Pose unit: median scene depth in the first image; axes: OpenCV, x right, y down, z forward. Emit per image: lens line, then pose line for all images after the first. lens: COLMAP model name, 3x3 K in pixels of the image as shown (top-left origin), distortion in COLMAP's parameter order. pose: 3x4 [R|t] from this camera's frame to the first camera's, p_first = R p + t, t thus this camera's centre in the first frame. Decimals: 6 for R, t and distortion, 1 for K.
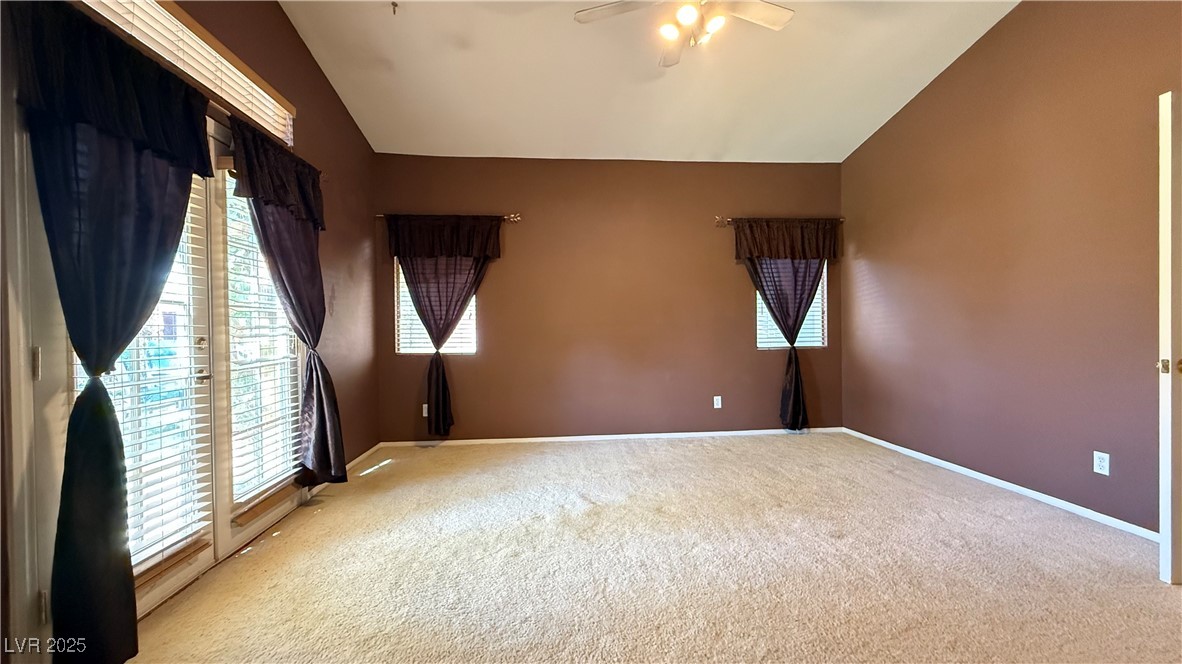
lens RADIAL K [[469.3, 0, 588.5], [0, 469.3, 330.6], [0, 0, 1]] dist [-0.000095, -0.000505]
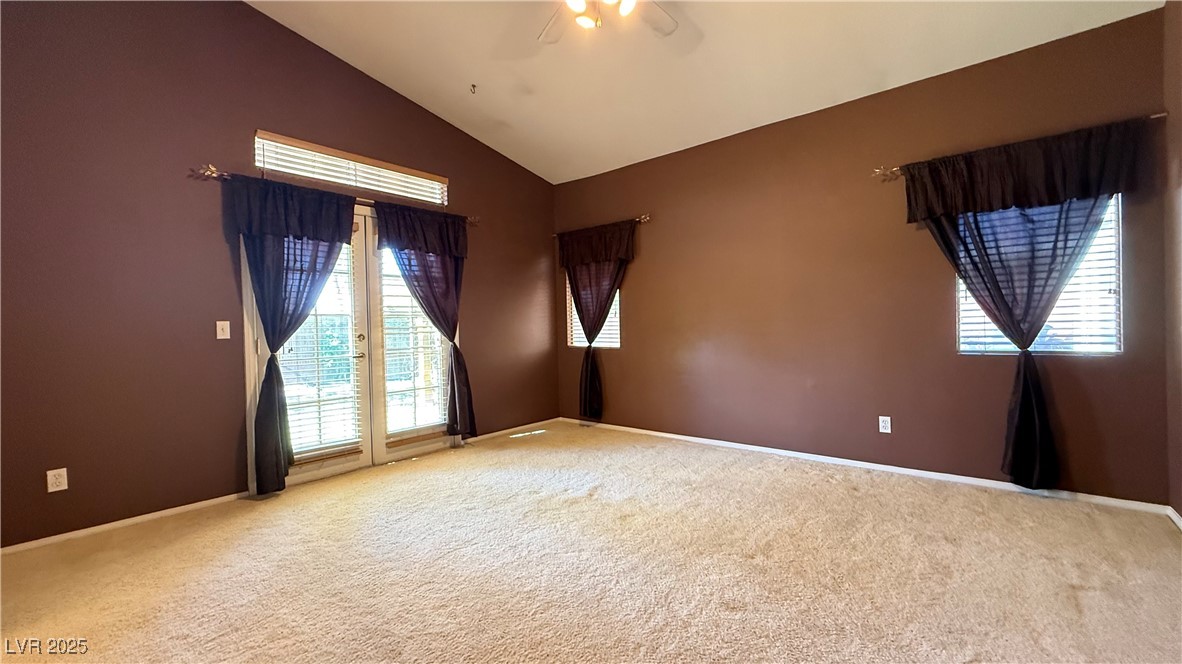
lens RADIAL K [[469.3, 0, 588.5], [0, 469.3, 330.6], [0, 0, 1]] dist [-0.000095, -0.000505]
pose [[0.707180, 0.002138, -0.707030, 0.610102], [0.009310, 0.999881, 0.012335, -0.008007], [0.706972, -0.015305, 0.707076, 0.217246]]
